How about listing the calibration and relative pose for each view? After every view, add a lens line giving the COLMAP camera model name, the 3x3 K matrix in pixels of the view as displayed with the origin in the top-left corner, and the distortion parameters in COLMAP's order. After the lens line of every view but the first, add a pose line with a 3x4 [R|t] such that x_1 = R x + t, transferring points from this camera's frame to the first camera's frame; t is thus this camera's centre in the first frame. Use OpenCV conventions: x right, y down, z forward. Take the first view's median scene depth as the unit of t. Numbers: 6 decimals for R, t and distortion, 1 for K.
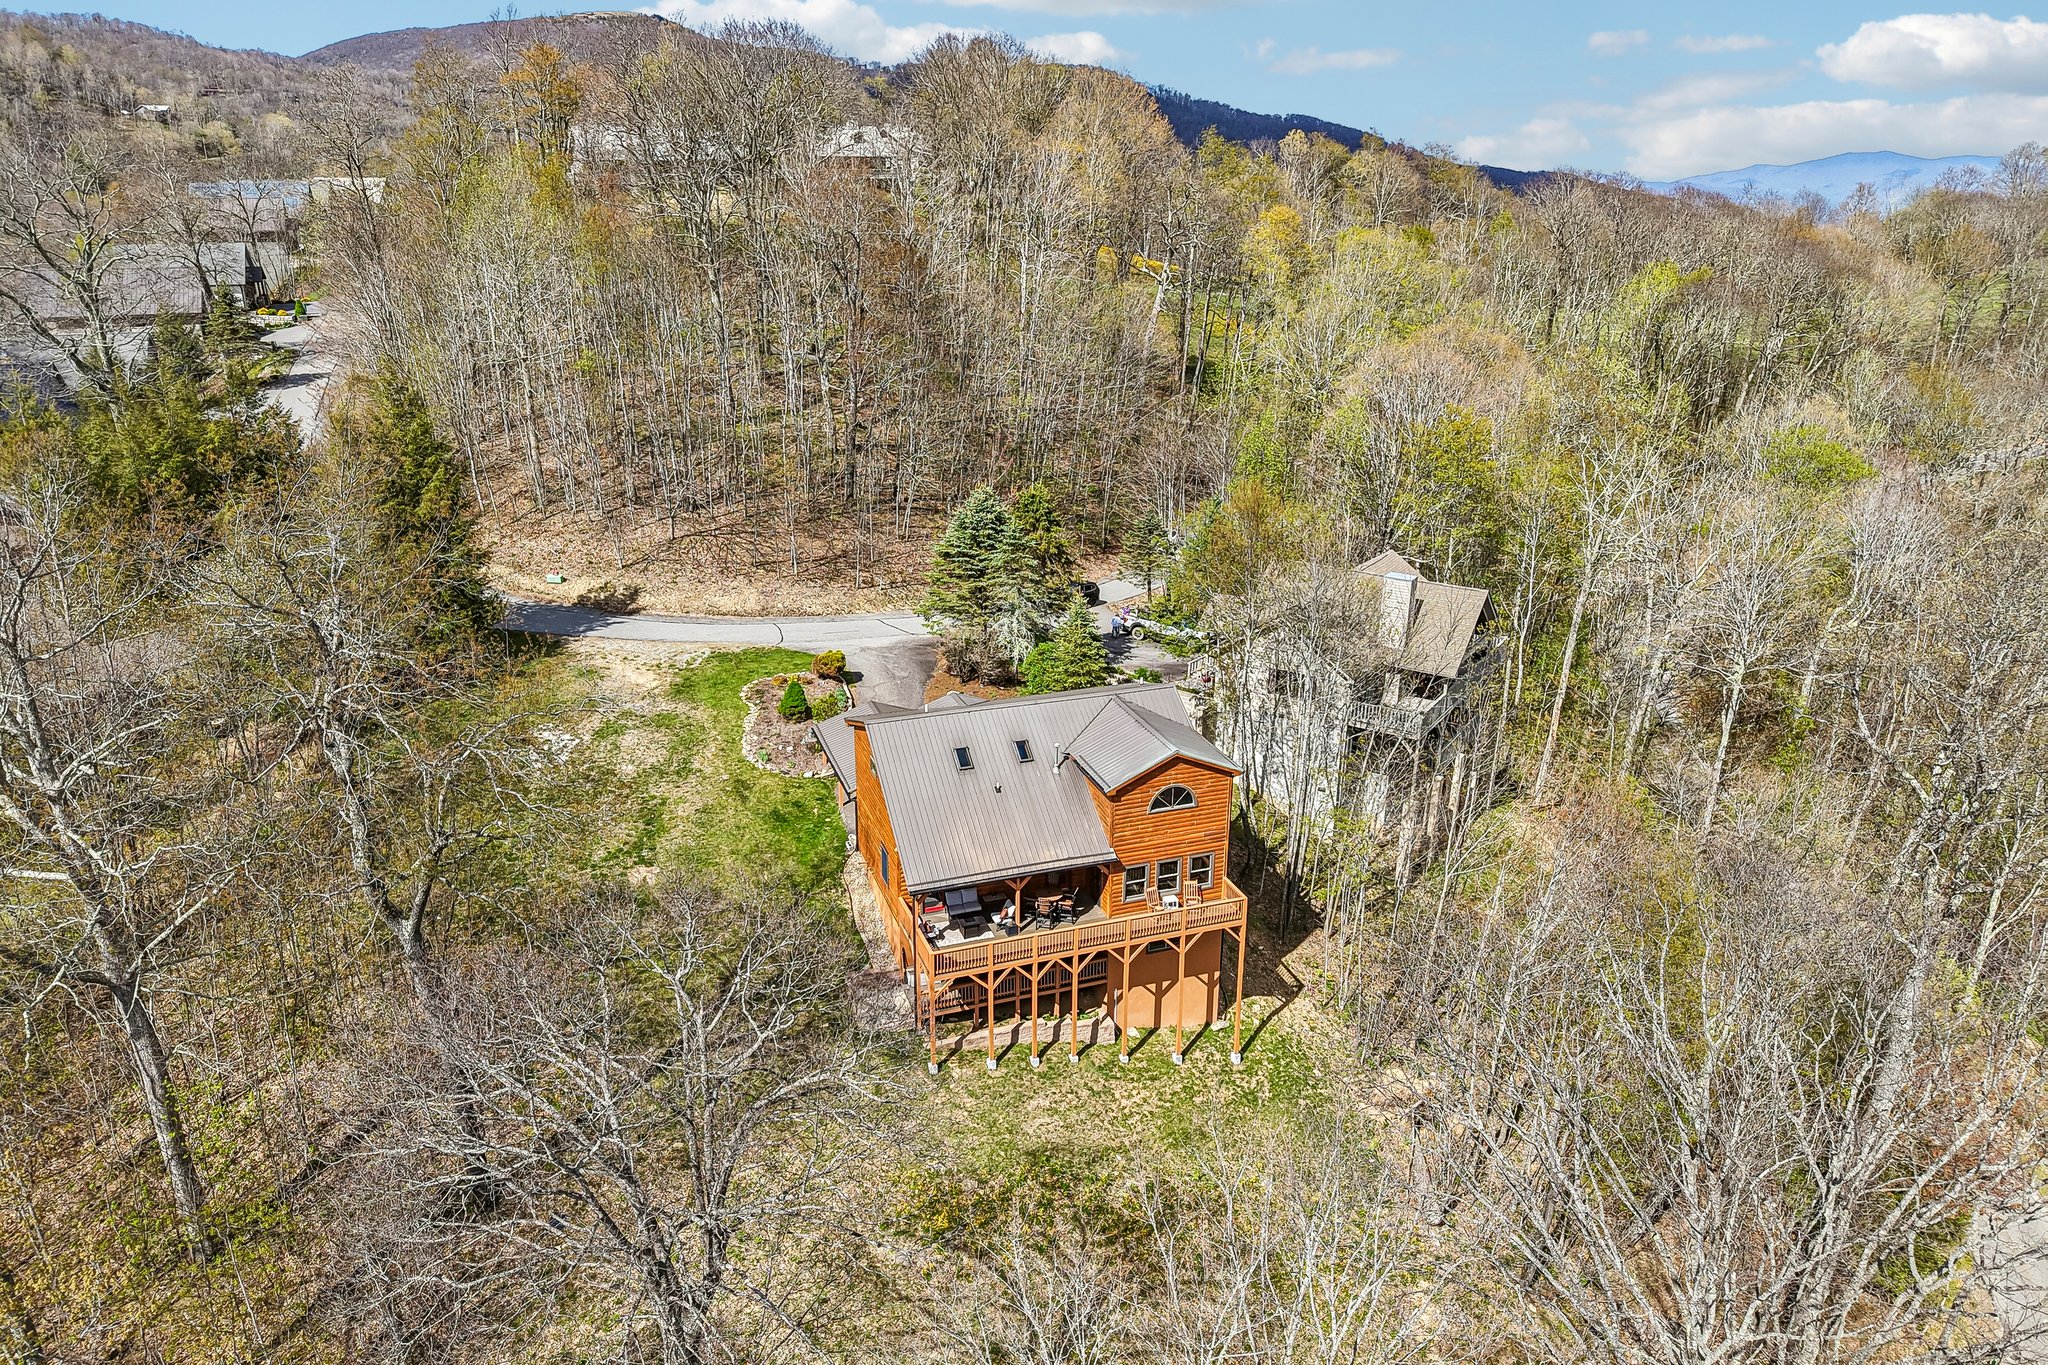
lens RADIAL K [[1355.1, 0, 1044.1], [0, 1355.1, 644.4], [0, 0, 1]] dist [0.006053, 0.001471]
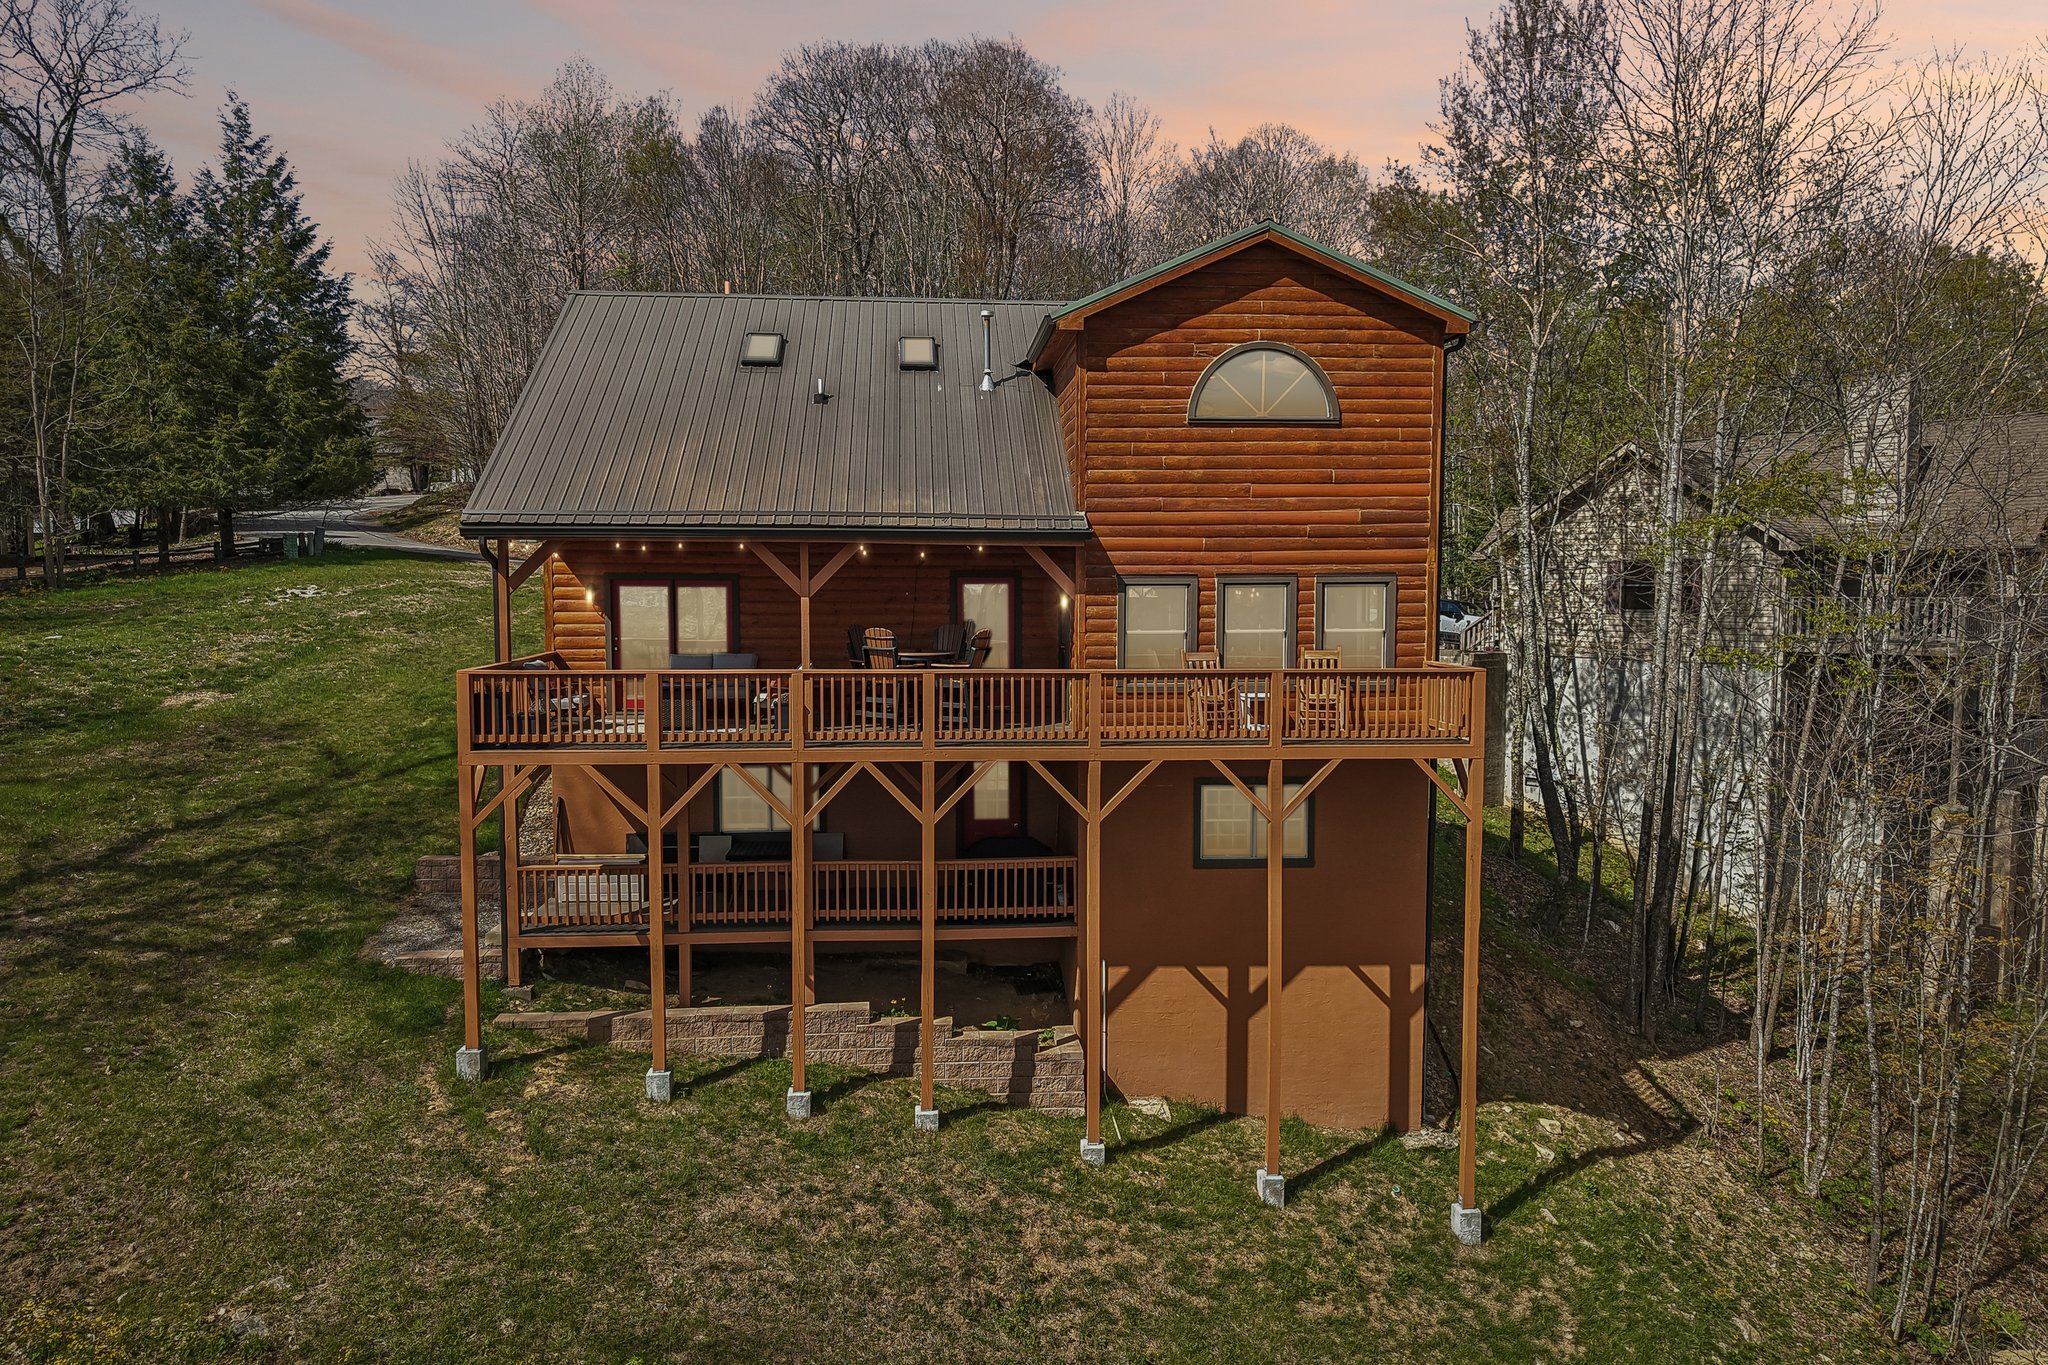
lens RADIAL K [[1375.8, 0, 1024.0], [0, 1375.8, 682.5], [0, 0, 1]] dist [0.004909, -0.001975]
pose [[0.962191, 0.008309, -0.272250, 0.128717], [-0.075888, 0.968134, -0.238657, 0.267430], [0.261591, 0.250295, 0.932160, 0.635273]]
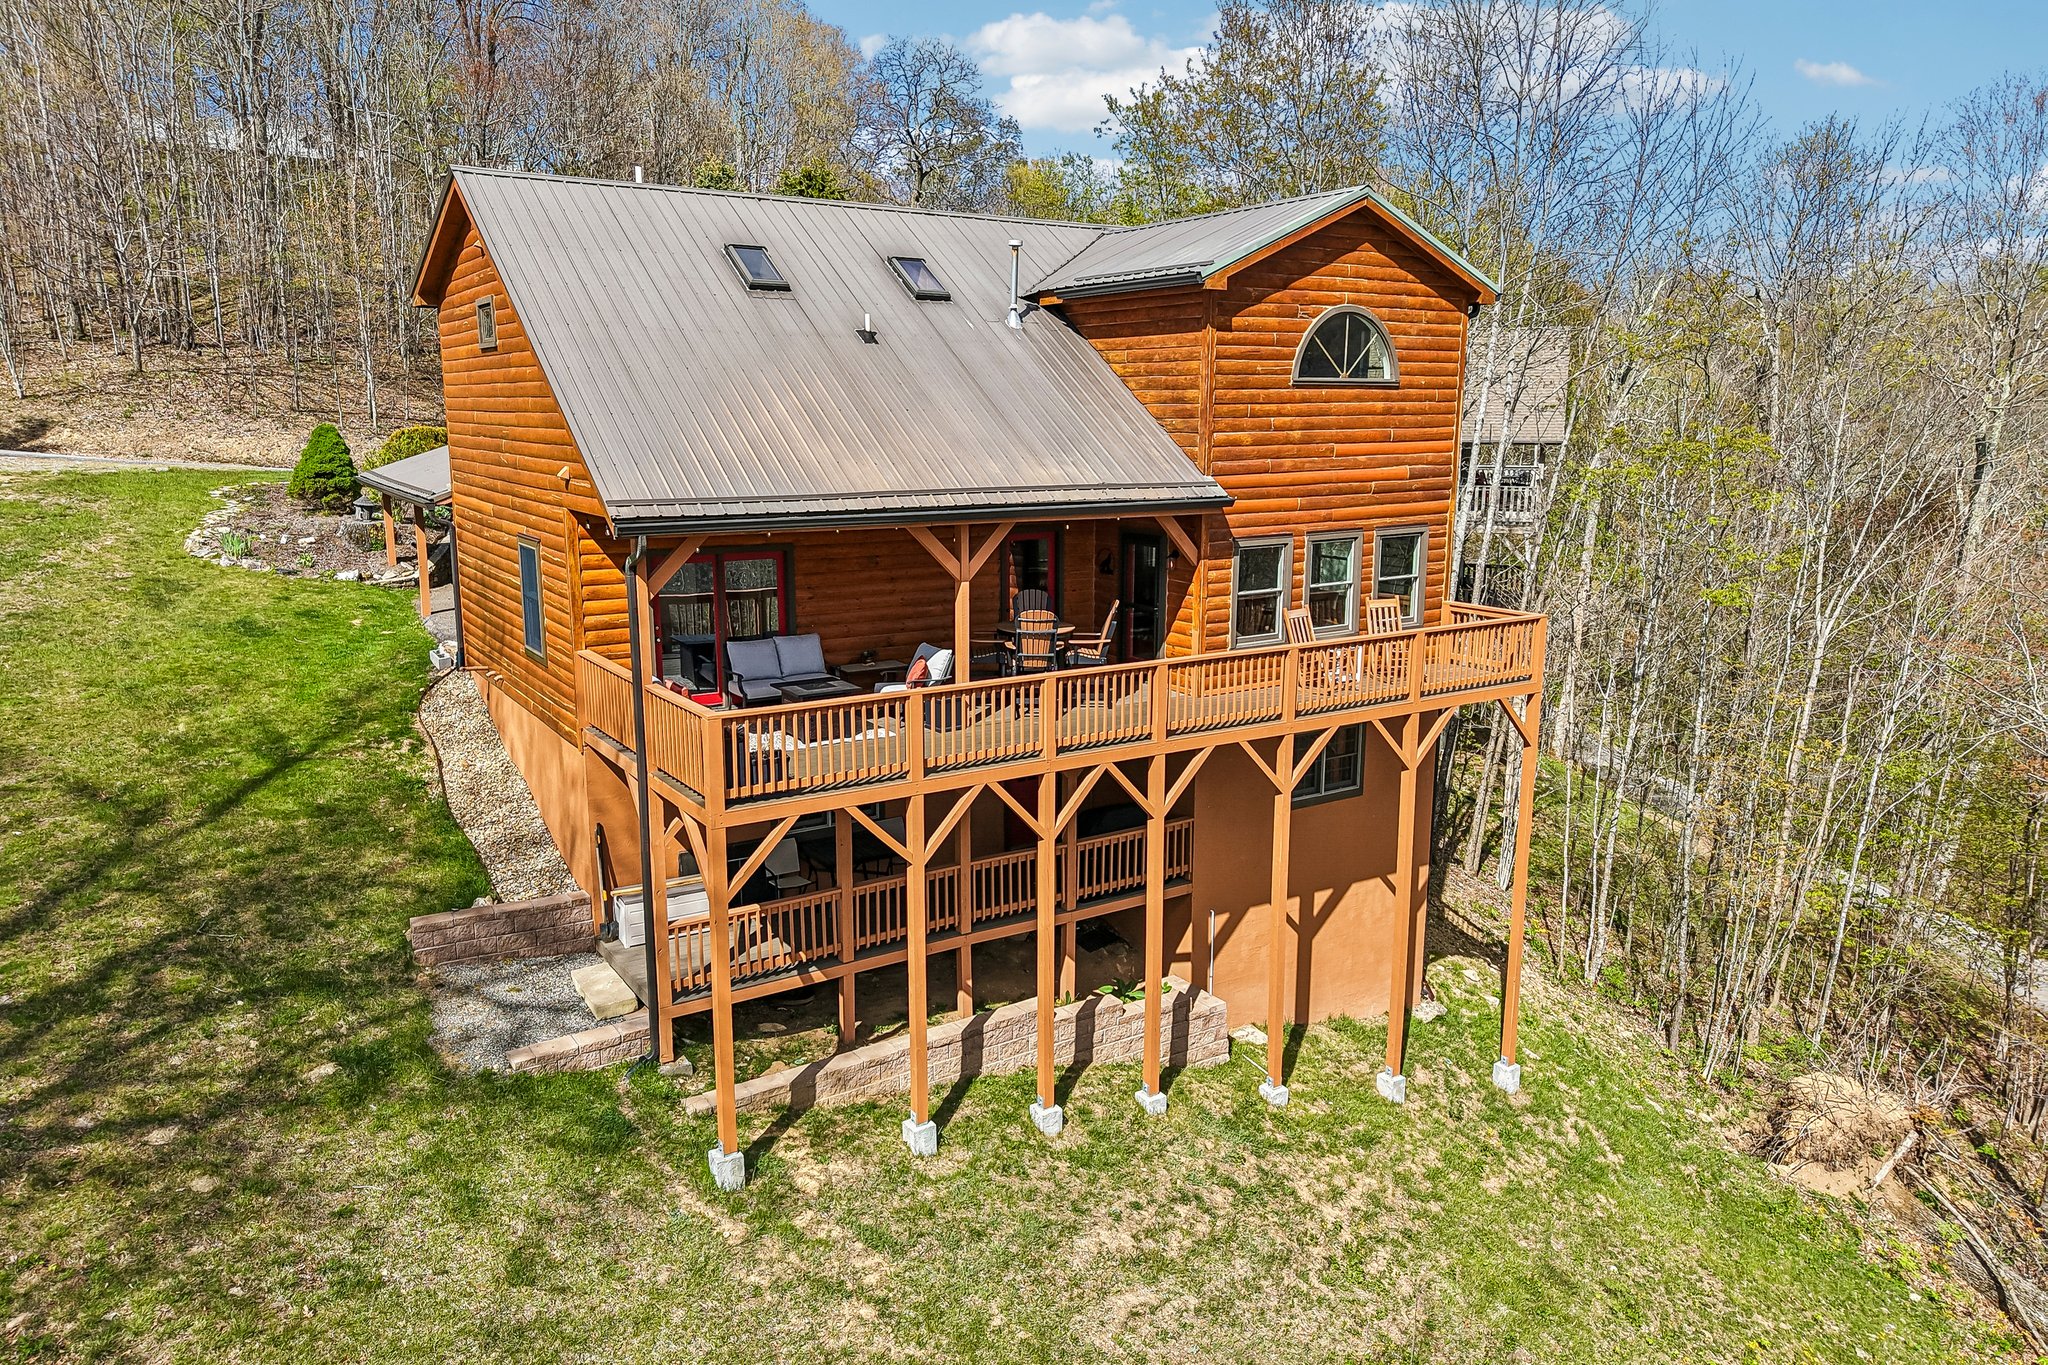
lens RADIAL K [[1375.8, 0, 1024.0], [0, 1375.8, 682.5], [0, 0, 1]] dist [0.004909, -0.001975]
pose [[0.976120, -0.054618, 0.210253, -0.070045], [0.080507, 0.989909, -0.116612, 0.229182], [-0.201762, 0.130754, 0.970668, 0.635495]]
